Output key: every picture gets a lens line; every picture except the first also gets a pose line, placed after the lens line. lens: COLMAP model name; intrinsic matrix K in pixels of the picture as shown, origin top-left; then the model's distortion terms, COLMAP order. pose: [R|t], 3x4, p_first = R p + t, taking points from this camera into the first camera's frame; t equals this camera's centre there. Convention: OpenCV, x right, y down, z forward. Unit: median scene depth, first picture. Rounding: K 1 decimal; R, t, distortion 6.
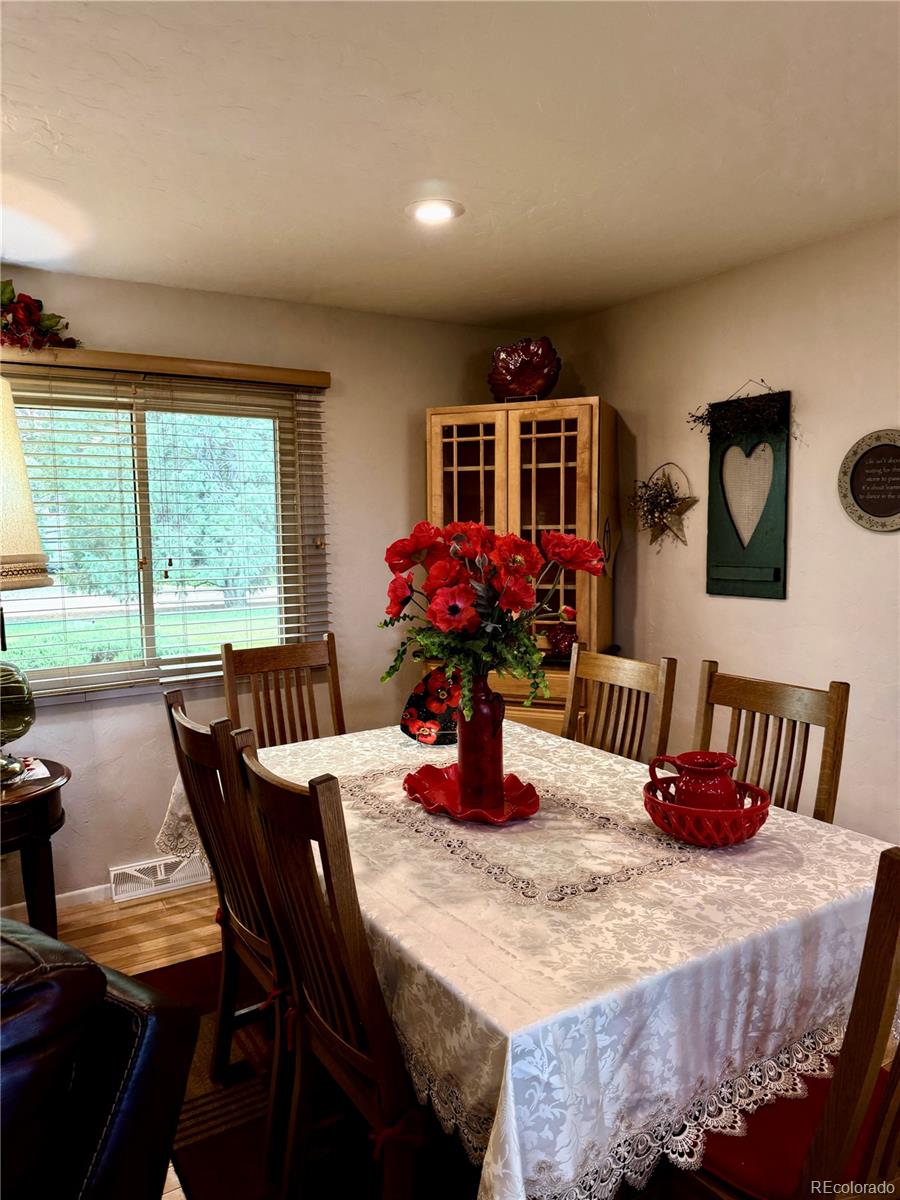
lens RADIAL K [[841.2, 0, 450.0], [0, 841.2, 600.0], [0, 0, 1]] dist [0.161457, -0.301702]
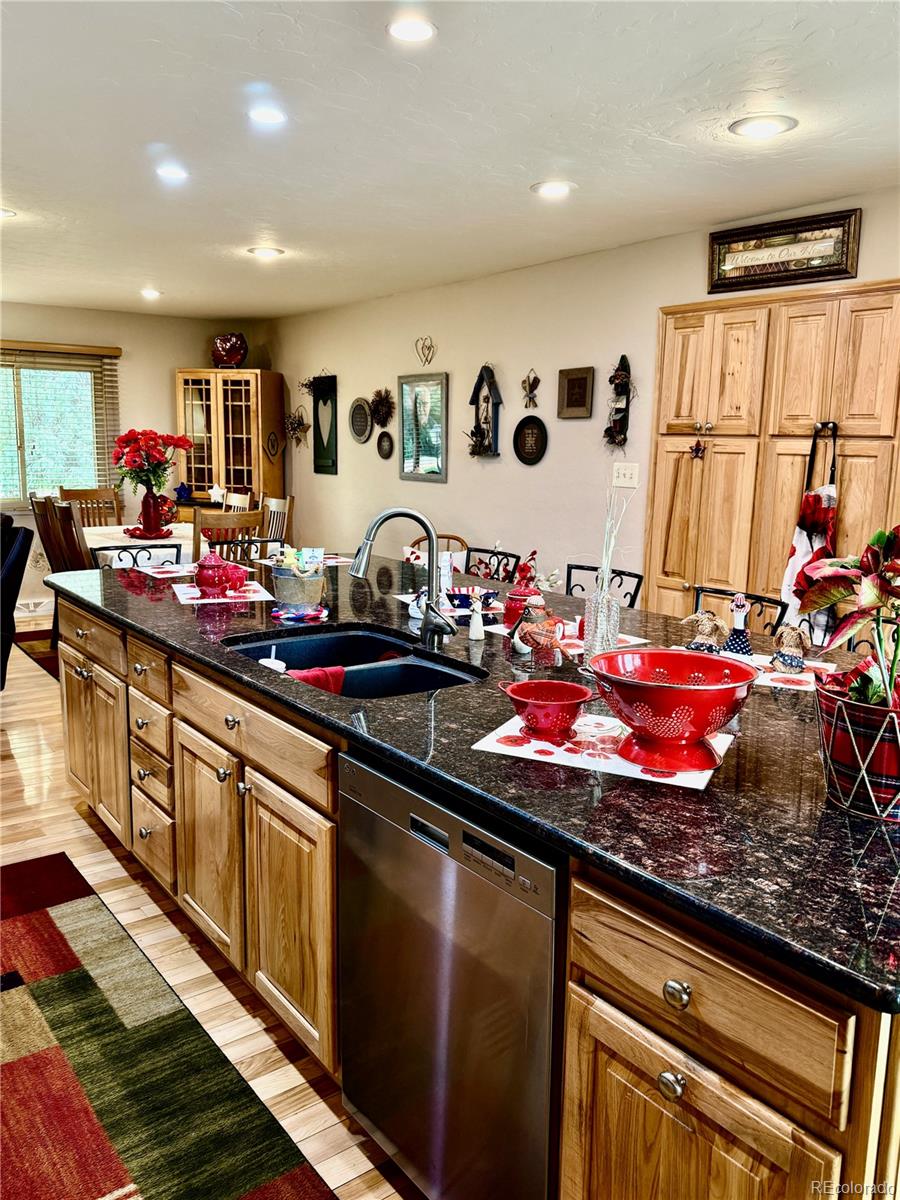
lens RADIAL K [[891.7, 0, 450.0], [0, 891.7, 600.0], [0, 0, 1]] dist [-0.003935, -0.004922]
pose [[0.994450, 0.022139, 0.102856, 0.402097], [-0.030938, 0.995922, 0.084753, 0.100169], [-0.100560, -0.087465, 0.991079, -1.104427]]
